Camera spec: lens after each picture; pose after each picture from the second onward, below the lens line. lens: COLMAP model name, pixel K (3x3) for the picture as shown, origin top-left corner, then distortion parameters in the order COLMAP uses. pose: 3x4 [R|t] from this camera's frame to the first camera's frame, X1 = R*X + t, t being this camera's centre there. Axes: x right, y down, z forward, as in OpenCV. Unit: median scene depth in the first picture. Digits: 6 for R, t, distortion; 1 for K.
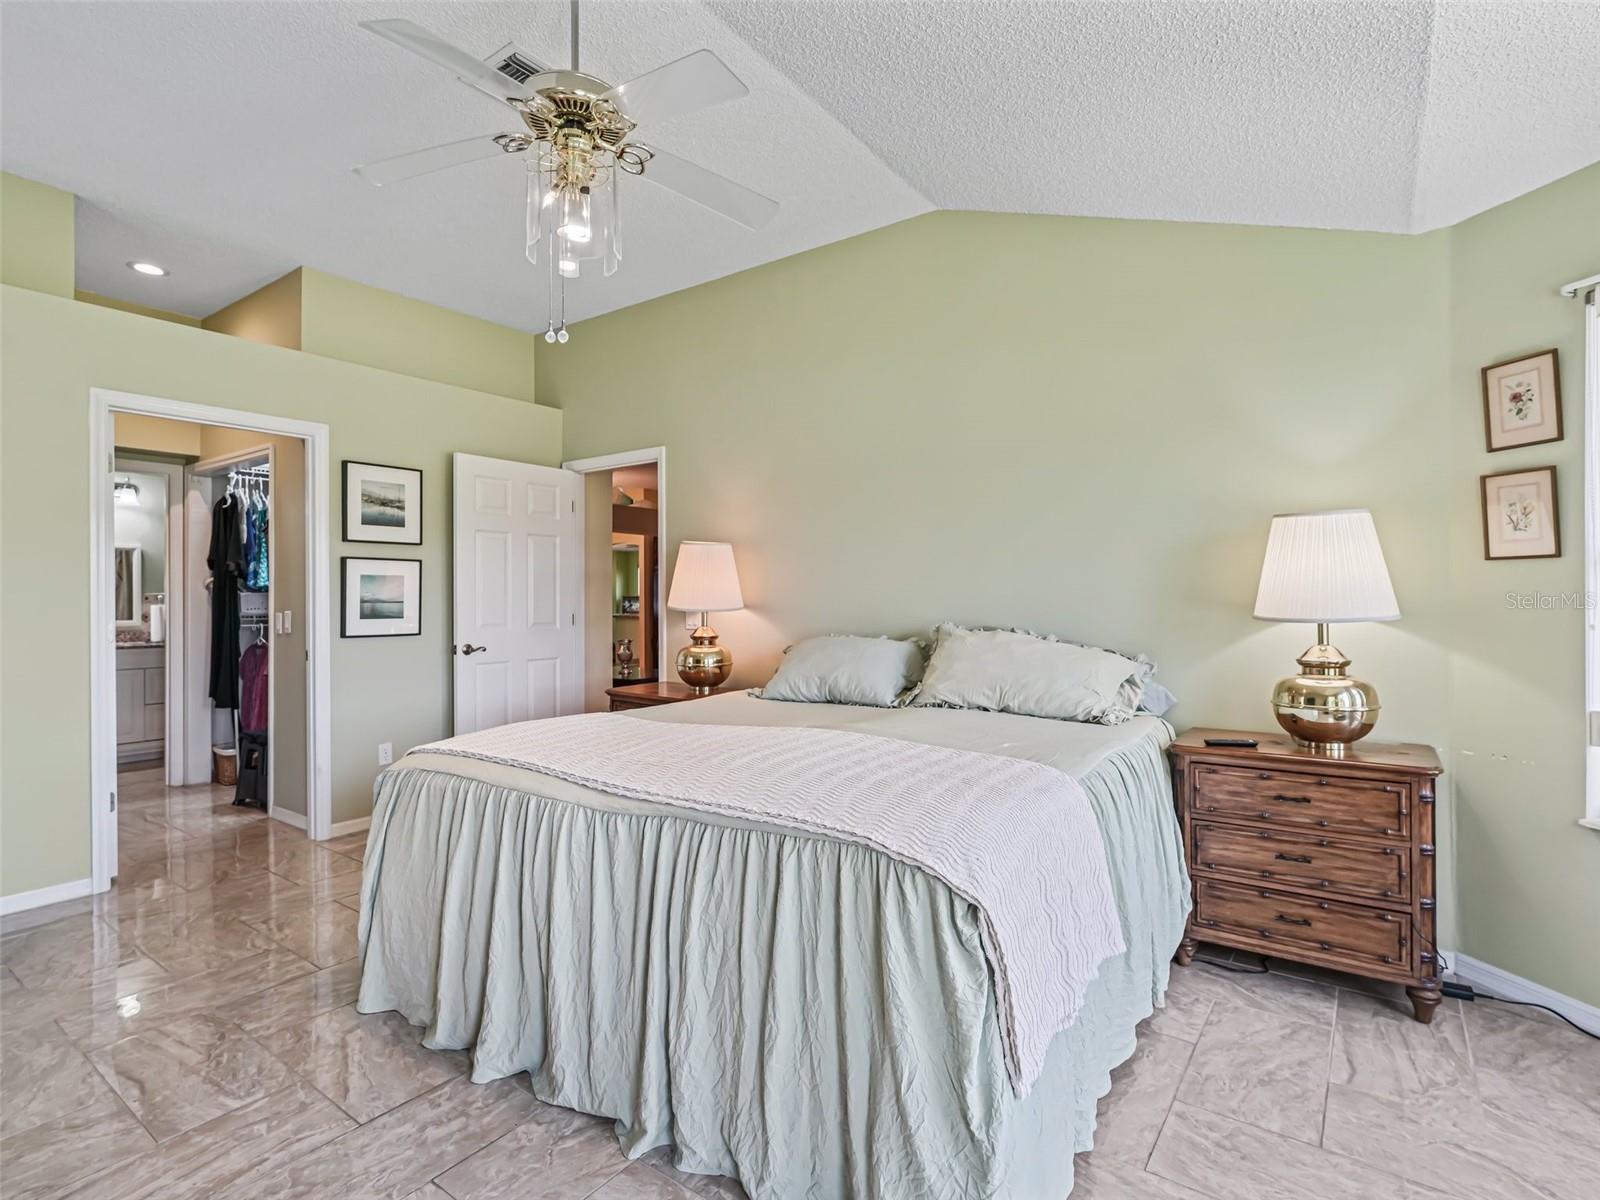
lens RADIAL K [[834.1, 0, 800.0], [0, 834.1, 600.0], [0, 0, 1]] dist [0.002300, 0.000403]
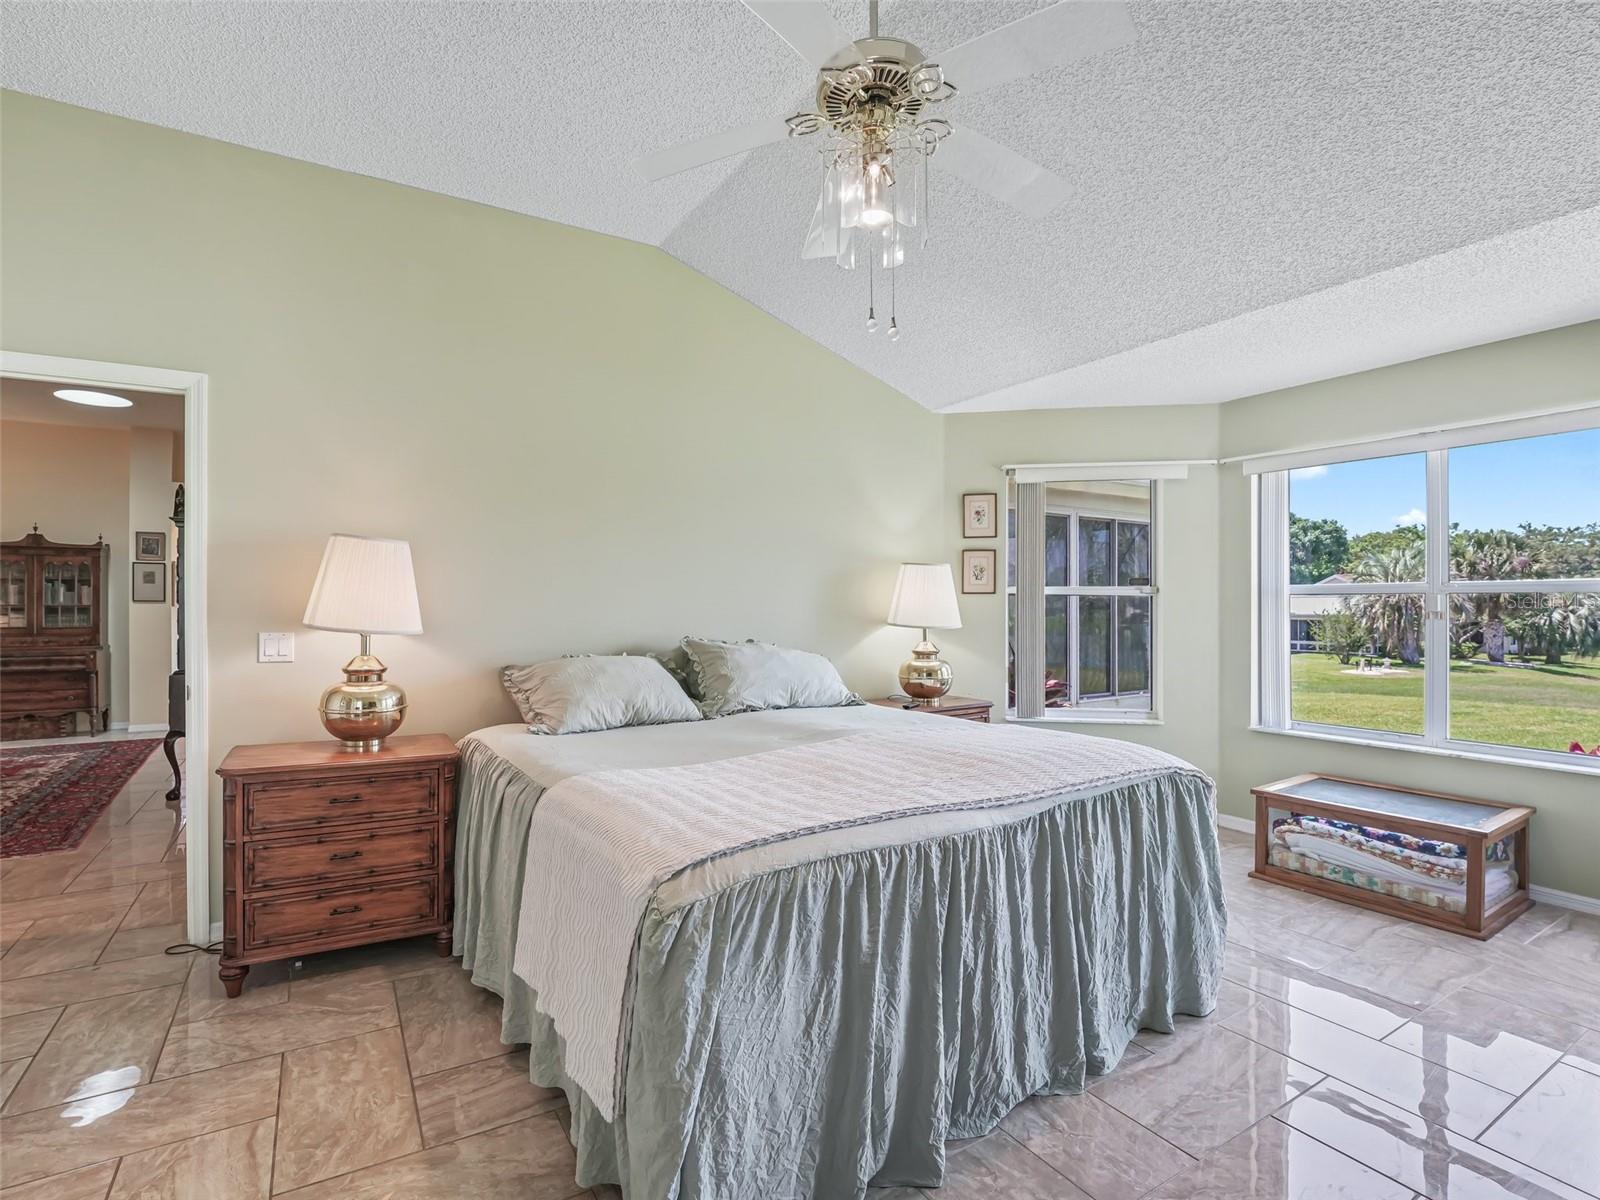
lens RADIAL K [[749.7, 0, 786.6], [0, 749.7, 605.1], [0, 0, 1]] dist [-0.001656, -0.000062]
pose [[0.391331, 0.008999, 0.920206, -0.867273], [0.004408, 0.999922, -0.011653, -0.003208], [-0.920240, 0.008616, 0.391261, 0.651224]]
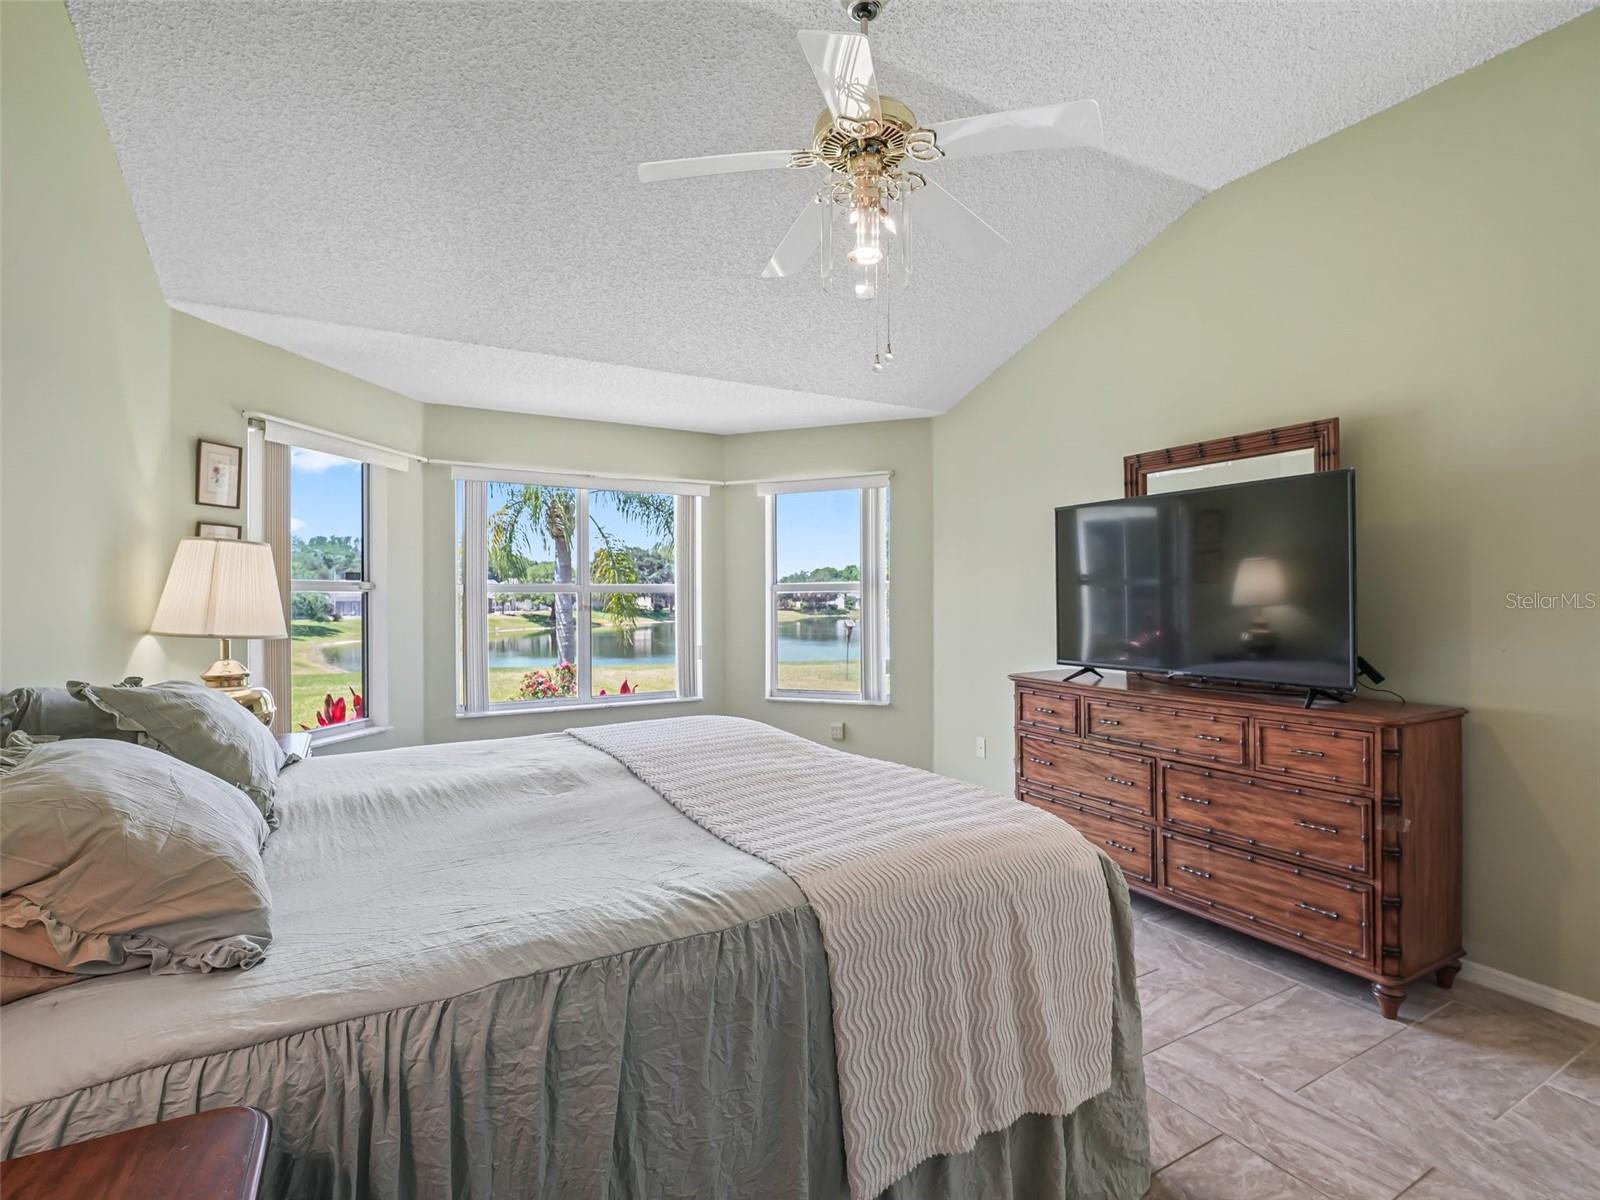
lens RADIAL K [[799.4, 0, 793.2], [0, 799.4, 604.0], [0, 0, 1]] dist [-0.001529, -0.000197]
pose [[-0.902587, 0.010951, 0.430369, -0.507246], [0.017137, 0.999798, 0.010500, -0.017891], [-0.430167, 0.016853, -0.902592, 1.605565]]
